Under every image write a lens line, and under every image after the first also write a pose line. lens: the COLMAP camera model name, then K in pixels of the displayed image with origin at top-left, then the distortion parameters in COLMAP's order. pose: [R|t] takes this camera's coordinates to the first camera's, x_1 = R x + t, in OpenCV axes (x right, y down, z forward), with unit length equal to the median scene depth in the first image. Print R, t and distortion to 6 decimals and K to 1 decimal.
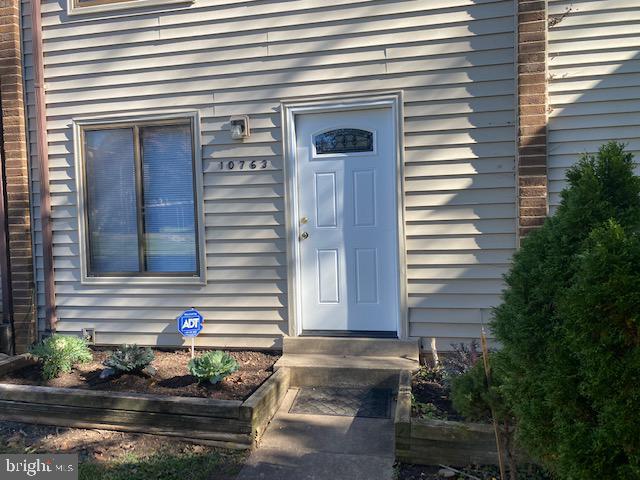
lens RADIAL K [[487.9, 0, 322.2], [0, 487.9, 239.7], [0, 0, 1]] dist [0.046888, -0.060376]
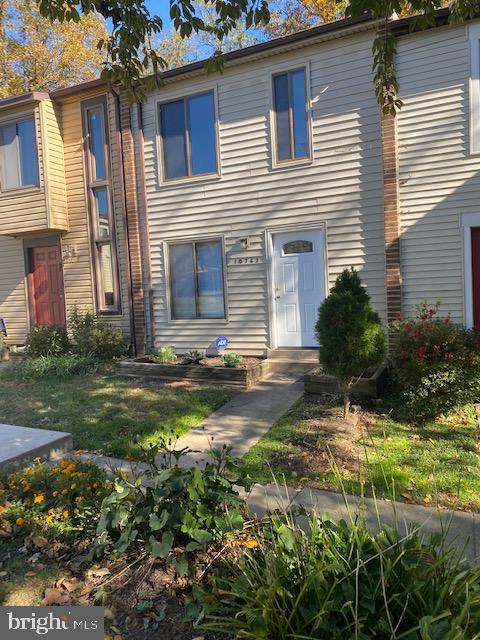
lens RADIAL K [[487.9, 0, 242.3], [0, 487.9, 321.3], [0, 0, 1]] dist [0.046888, -0.060376]
pose [[0.973413, -0.004161, -0.229019, 0.266243], [0.012199, 0.999358, 0.033691, 0.019870], [0.228731, -0.035589, 0.972839, -0.901718]]
